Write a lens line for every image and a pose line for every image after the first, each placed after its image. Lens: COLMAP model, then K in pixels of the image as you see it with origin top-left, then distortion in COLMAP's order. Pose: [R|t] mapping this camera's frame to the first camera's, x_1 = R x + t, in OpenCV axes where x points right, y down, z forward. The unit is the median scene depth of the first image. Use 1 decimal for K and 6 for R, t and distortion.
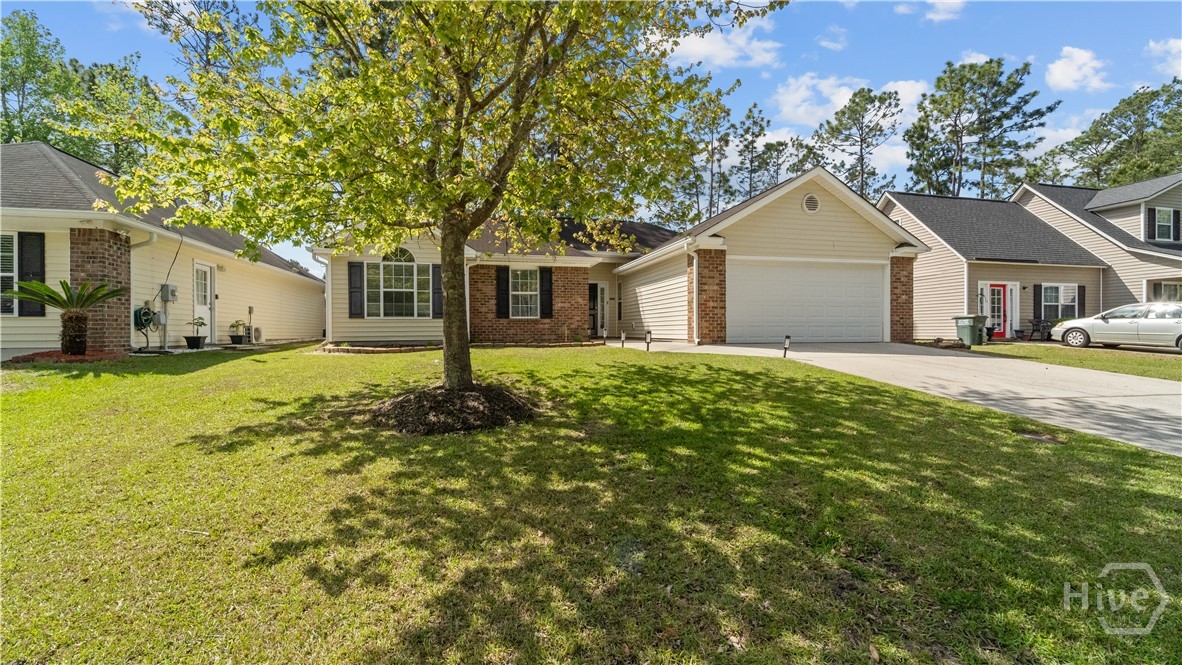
lens RADIAL K [[491.1, 0, 591.0], [0, 491.1, 332.5], [0, 0, 1]] dist [-0.000049, -0.000573]
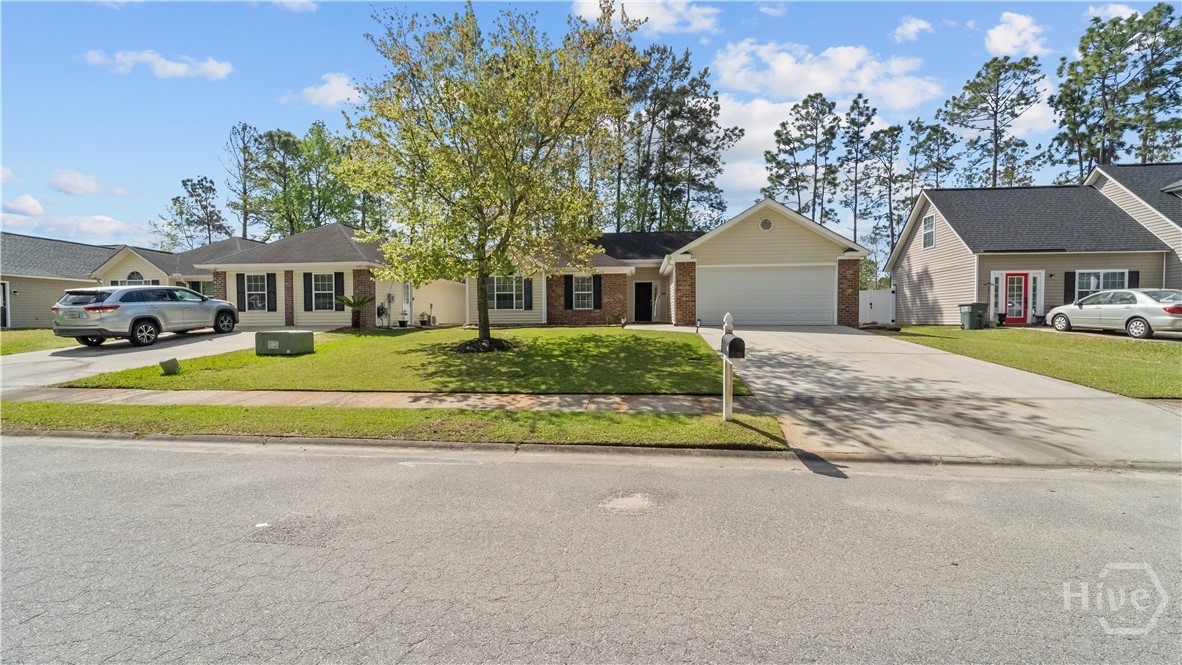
lens RADIAL K [[492.1, 0, 582.6], [0, 492.1, 333.2], [0, 0, 1]] dist [-0.001415, -0.000142]
pose [[0.940377, 0.007553, -0.340051, 0.375586], [0.000243, 0.999738, 0.022878, 0.010059], [0.340135, -0.021597, 0.940129, -0.418766]]
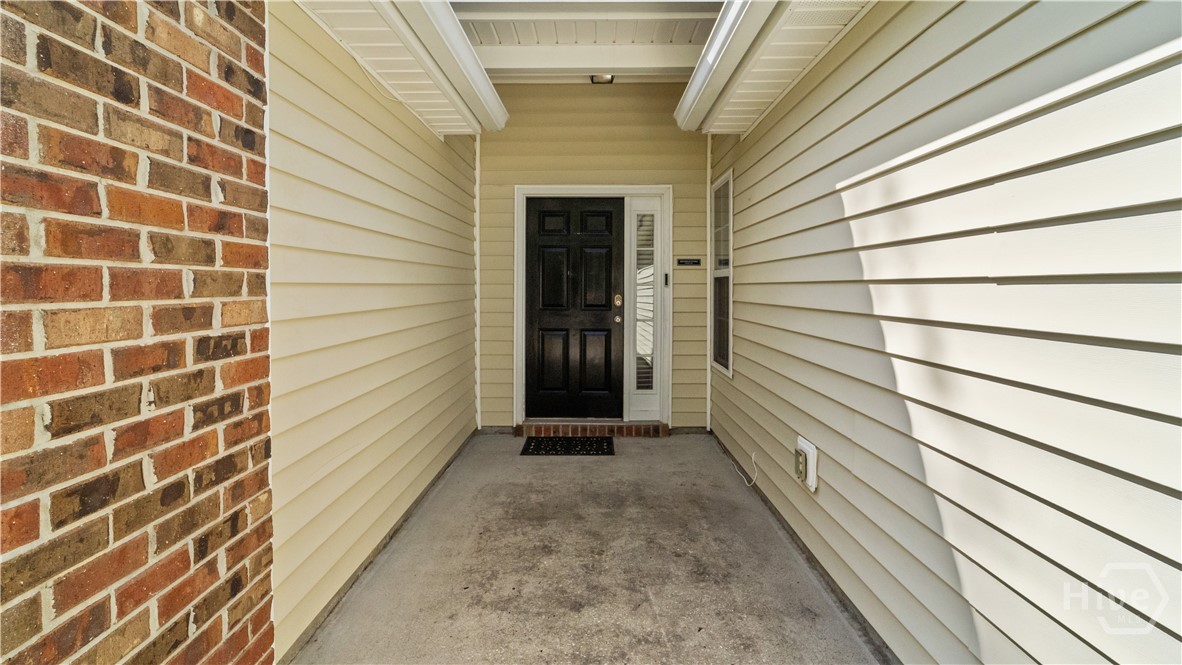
lens RADIAL K [[498.3, 0, 588.3], [0, 498.3, 275.5], [0, 0, 1]] dist [-0.016042, -0.000186]
pose [[0.969015, -0.003705, -0.246974, 0.070912], [-0.001340, 0.999794, -0.020256, -0.073647], [0.246998, 0.019959, 0.968810, 0.981371]]
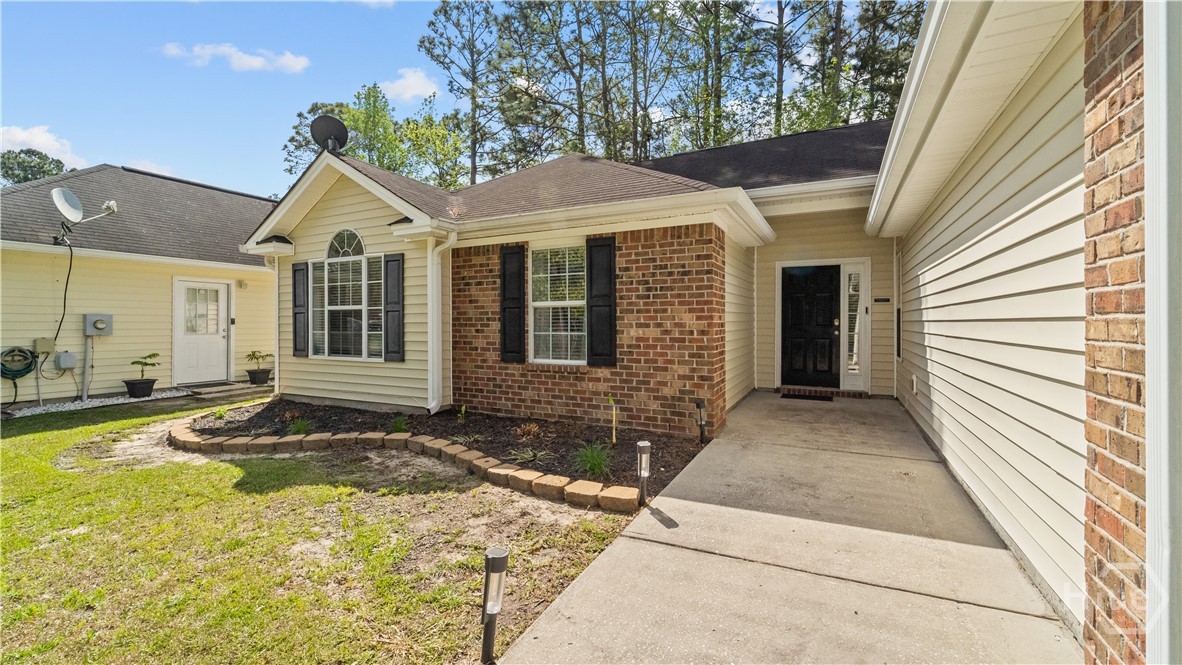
lens RADIAL K [[485.8, 0, 588.7], [0, 485.8, 316.7], [0, 0, 1]] dist [-0.000299, -0.000125]
pose [[0.756781, -0.006205, -0.653639, 0.155676], [-0.001468, 0.999936, -0.011193, -0.064504], [0.653667, 0.009430, 0.756724, 0.701073]]
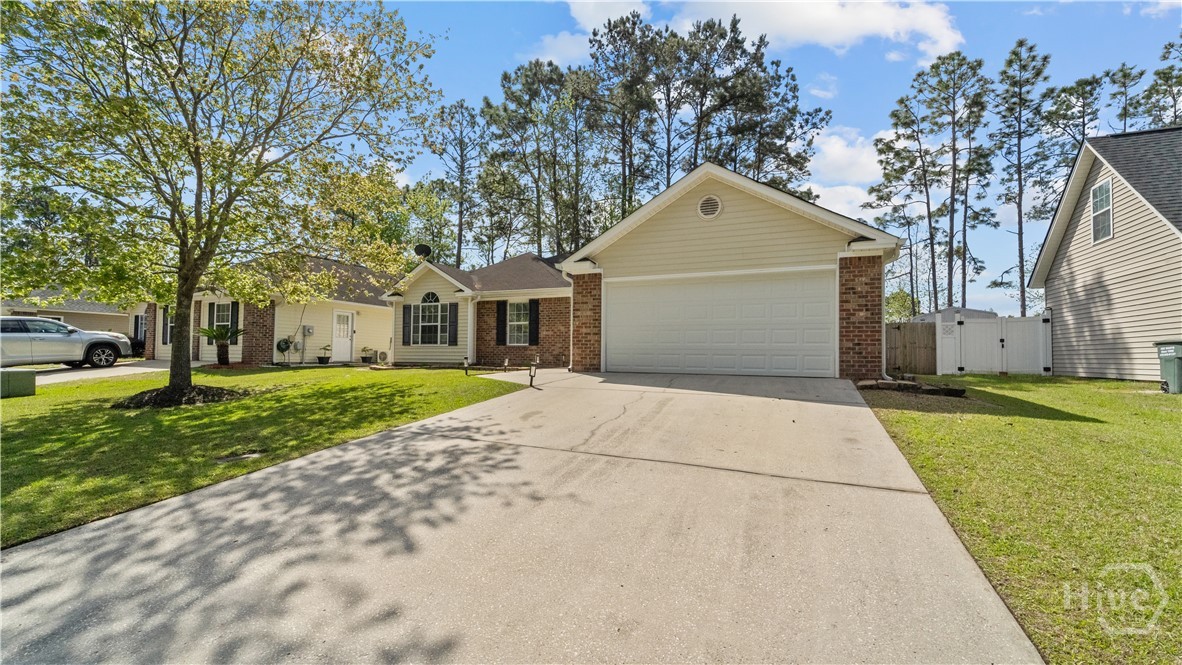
lens RADIAL K [[488.0, 0, 581.8], [0, 488.0, 341.1], [0, 0, 1]] dist [-0.000292, -0.000227]
pose [[0.793441, -0.006789, -0.608609, 0.669638], [-0.015534, 0.999386, -0.031400, -0.005312], [0.608449, 0.034368, 0.792849, 0.191198]]
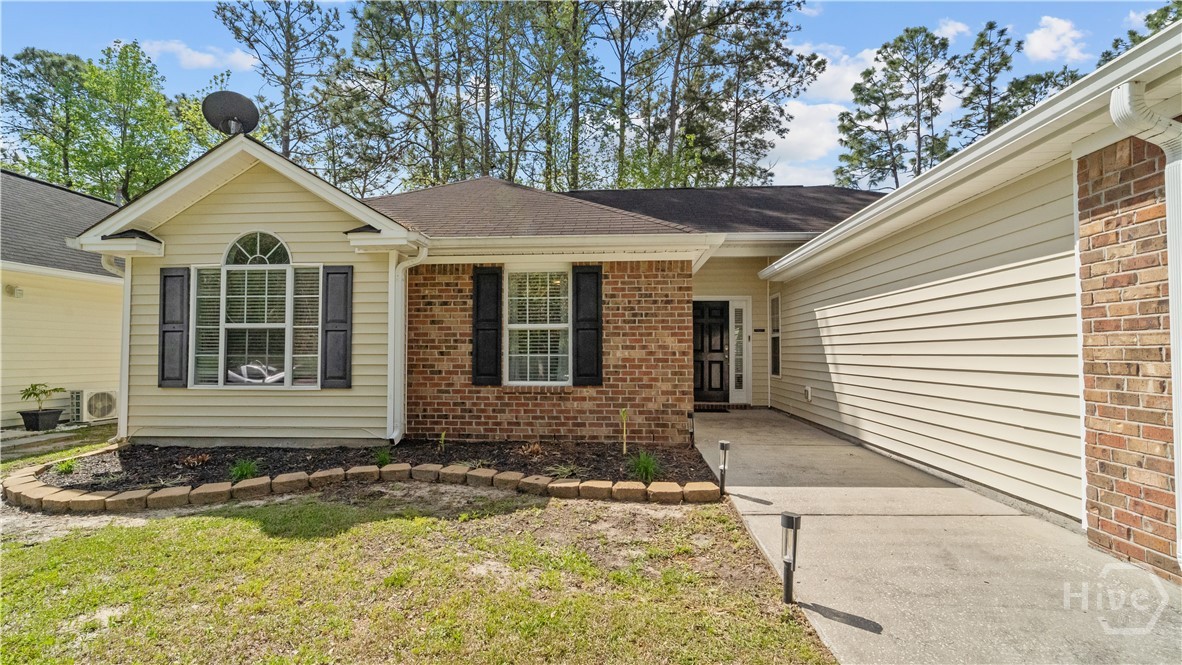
lens RADIAL K [[491.1, 0, 591.0], [0, 491.1, 332.5], [0, 0, 1]] dist [-0.000049, -0.000573]
pose [[0.954384, -0.008207, -0.298469, 0.037017], [-0.004484, 0.999116, -0.041809, -0.057102], [0.298548, 0.041241, 0.953503, 0.602810]]
